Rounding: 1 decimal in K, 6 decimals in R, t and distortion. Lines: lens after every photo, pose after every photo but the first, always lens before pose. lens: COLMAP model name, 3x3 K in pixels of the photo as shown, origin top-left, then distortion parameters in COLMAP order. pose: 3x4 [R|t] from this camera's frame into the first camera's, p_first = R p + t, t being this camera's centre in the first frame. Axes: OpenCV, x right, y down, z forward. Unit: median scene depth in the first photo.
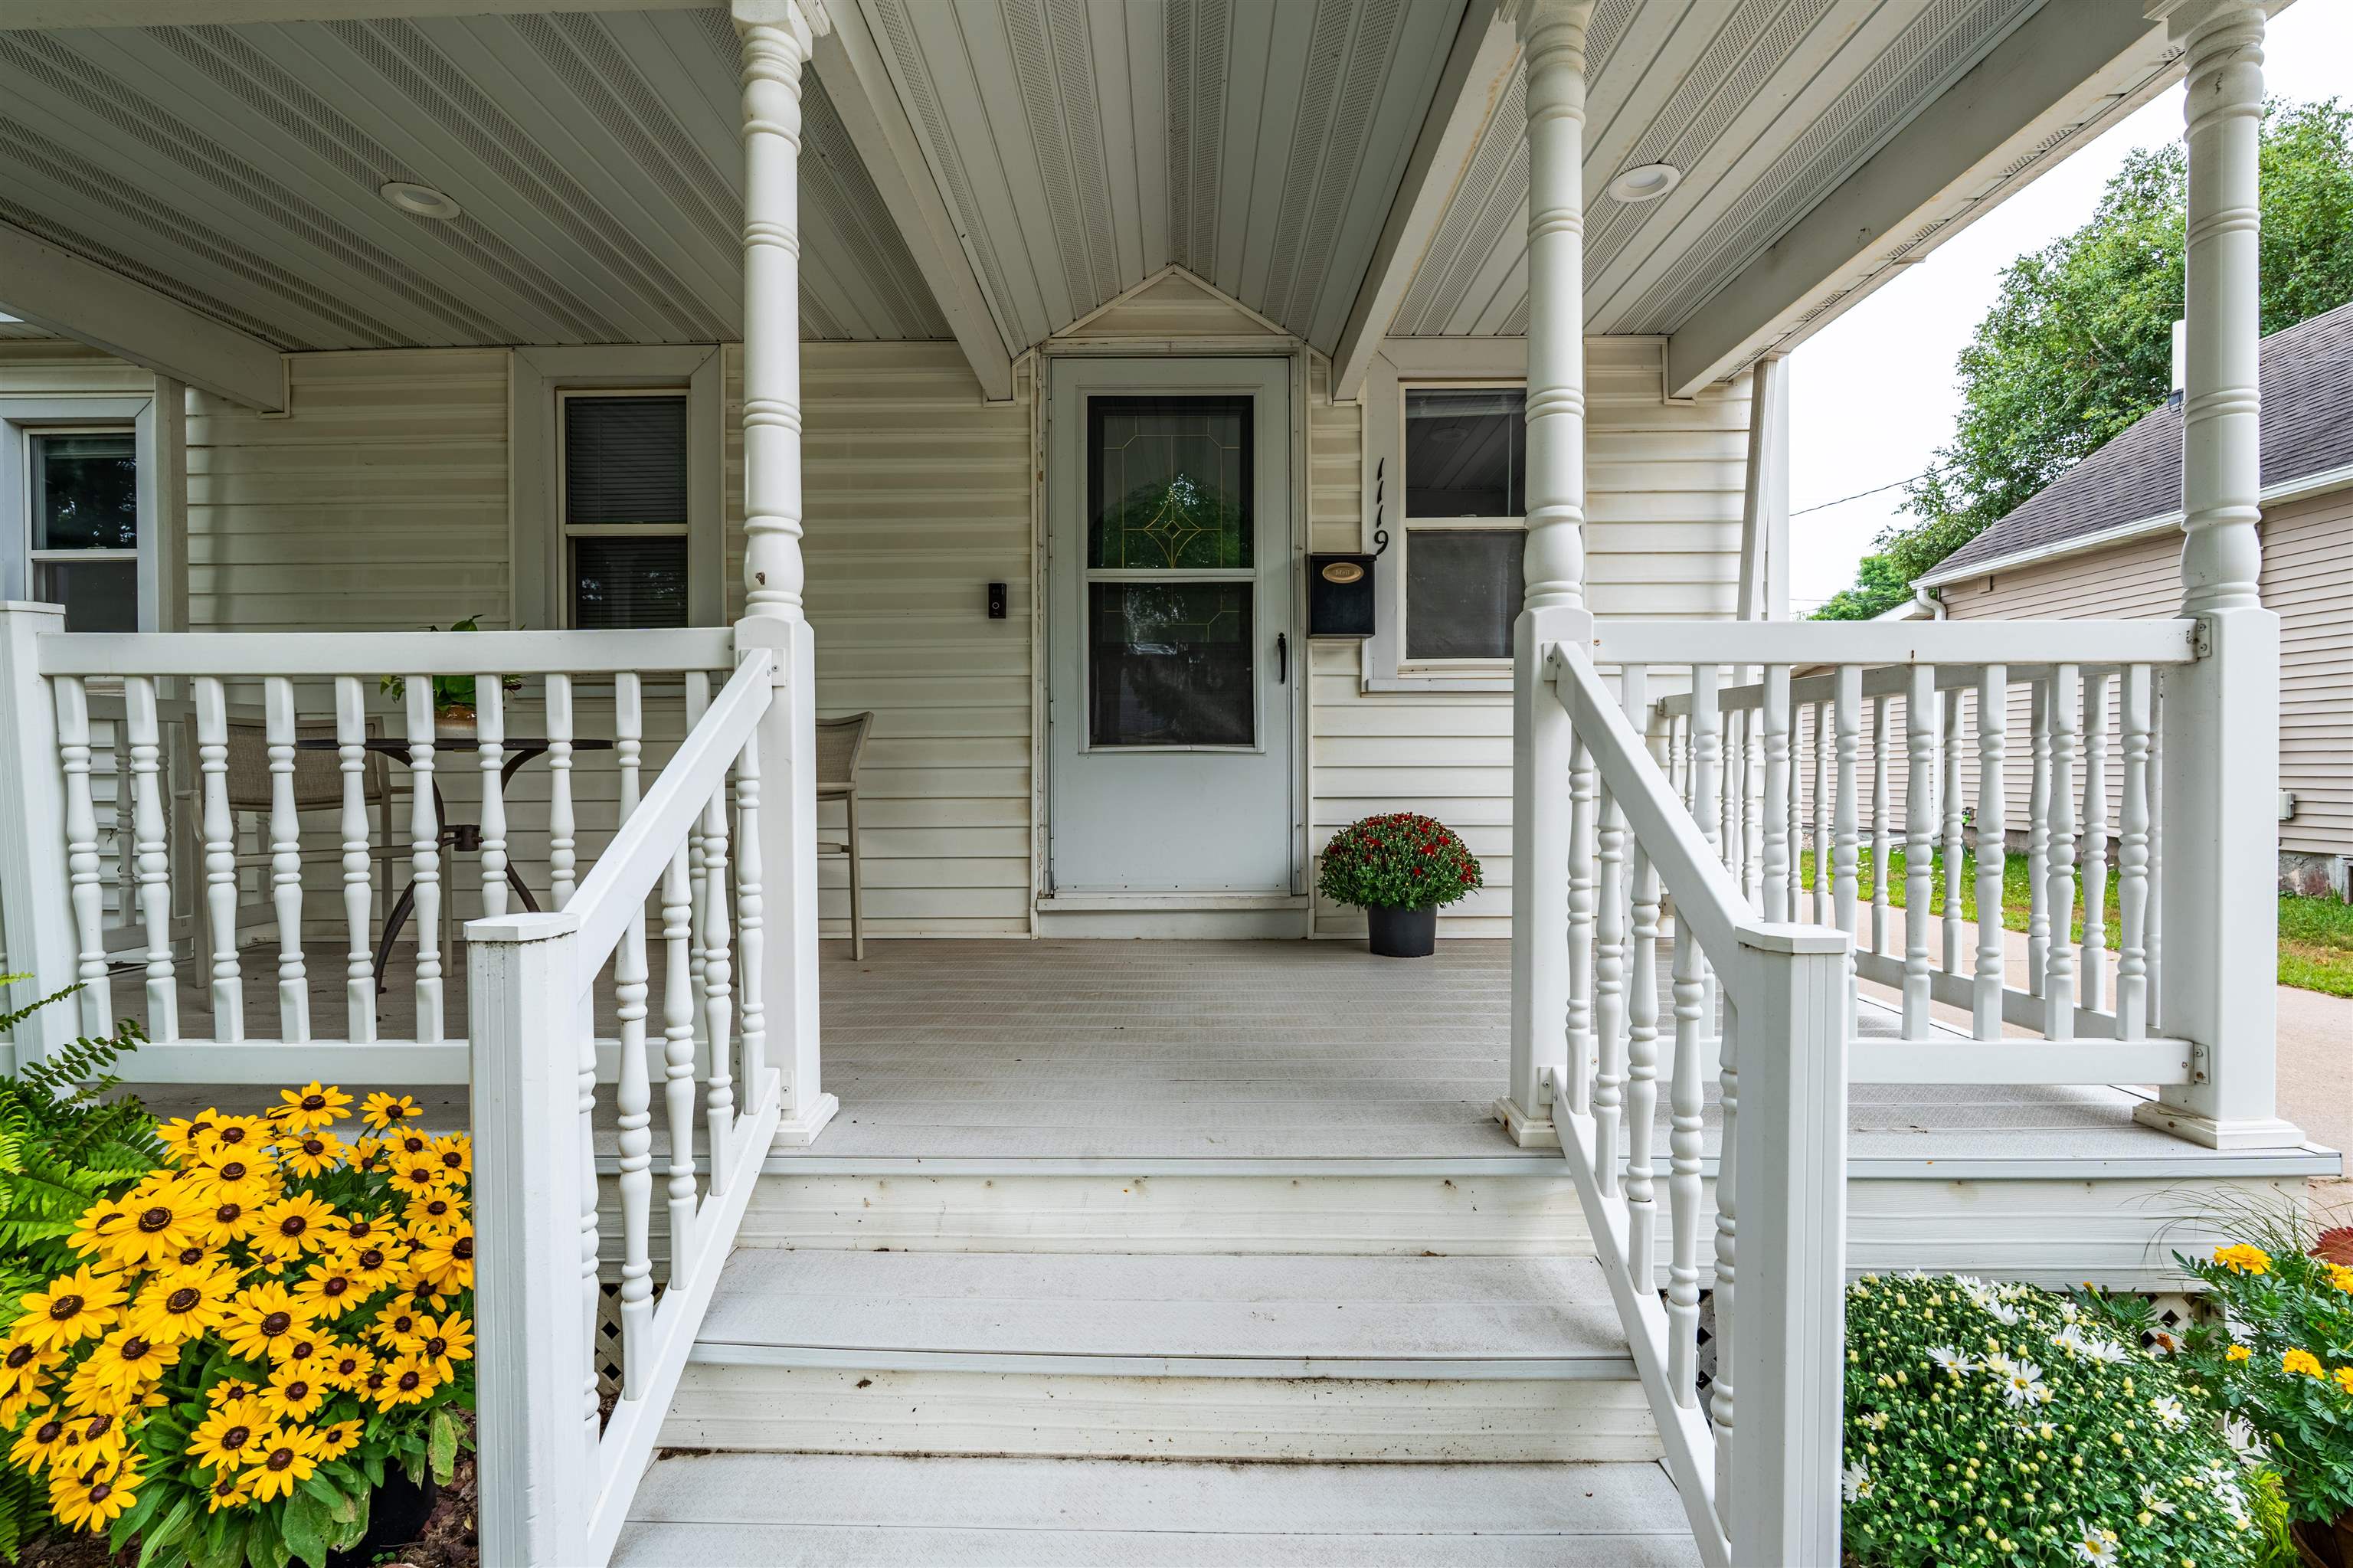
lens RADIAL K [[1023.8, 0, 1176.5], [0, 1023.8, 784.0], [0, 0, 1]] dist [-0.001203, 0.000499]
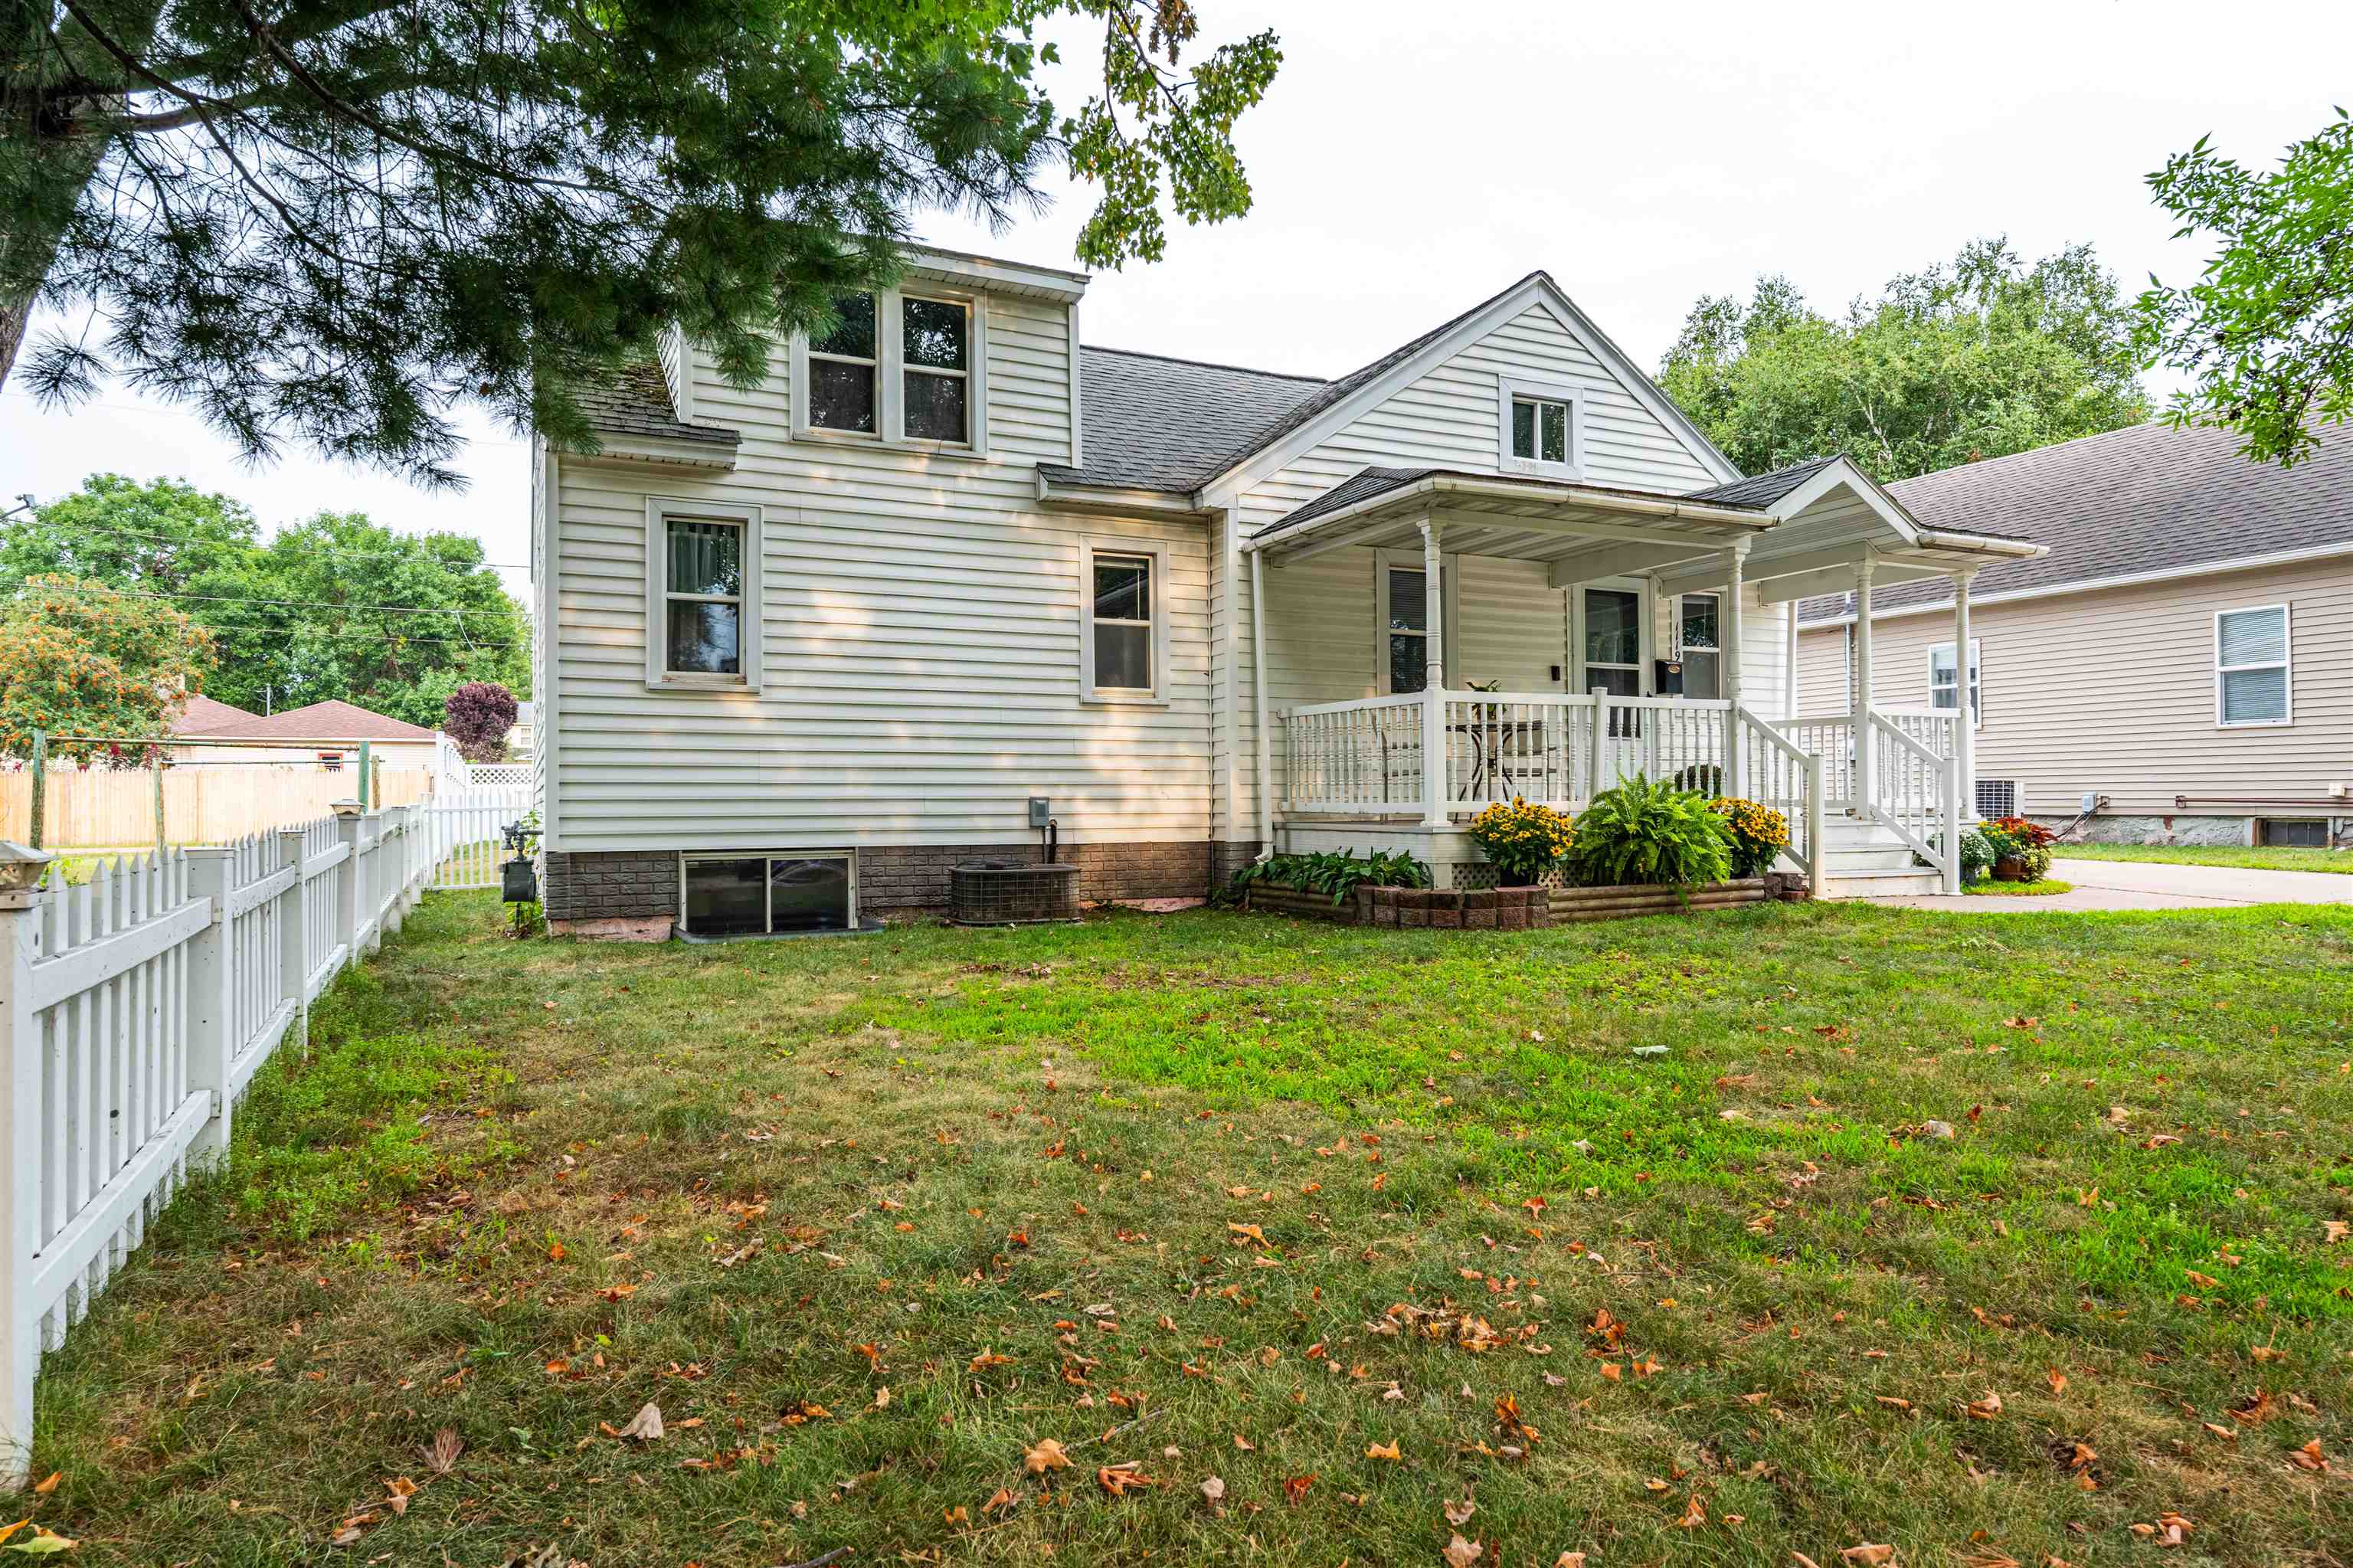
lens RADIAL K [[1441.8, 0, 1176.5], [0, 1441.8, 784.0], [0, 0, 1]] dist [0.000609, 0.000053]
pose [[0.897202, 0.007787, 0.441552, -4.276216], [0.008991, 0.999315, -0.035893, 0.334466], [-0.441529, 0.036173, 0.896517, -2.814827]]
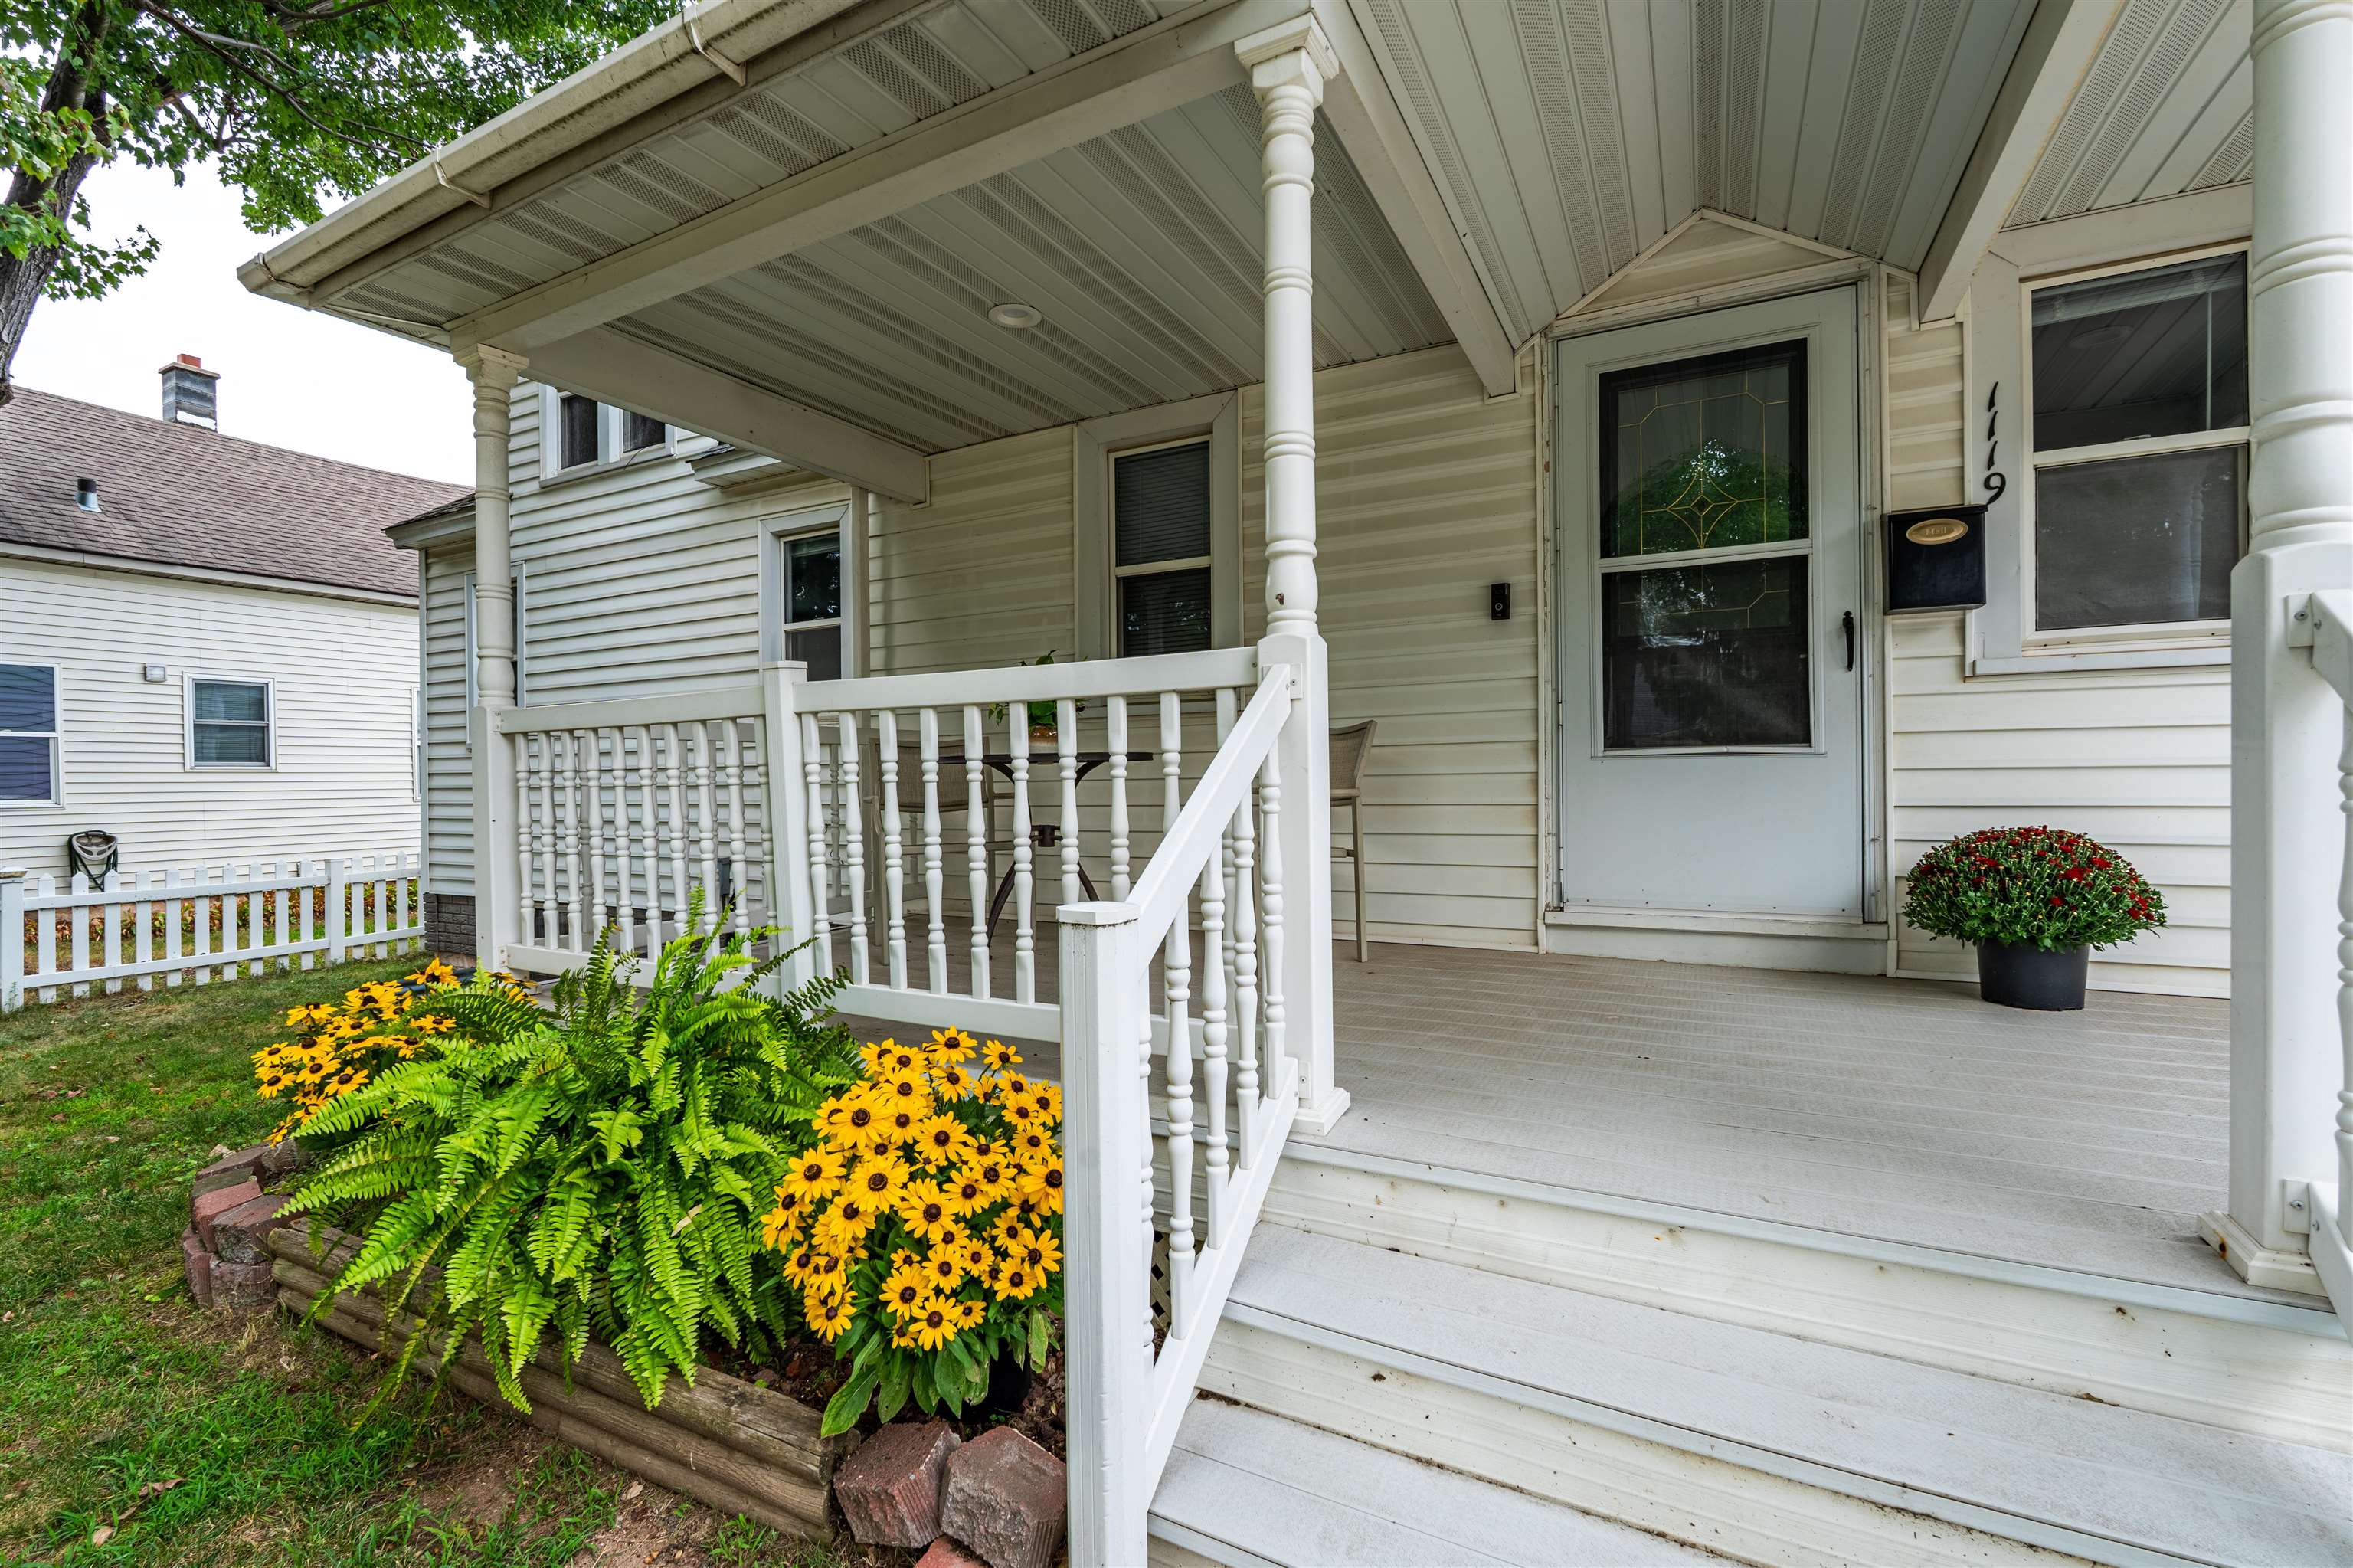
lens RADIAL K [[1023.8, 0, 1176.5], [0, 1023.8, 784.0], [0, 0, 1]] dist [-0.001203, 0.000499]
pose [[0.891162, -0.004204, -0.453666, -0.016078], [0.001426, 0.999978, -0.006466, -0.000337], [0.453683, 0.005115, 0.891148, -0.004388]]
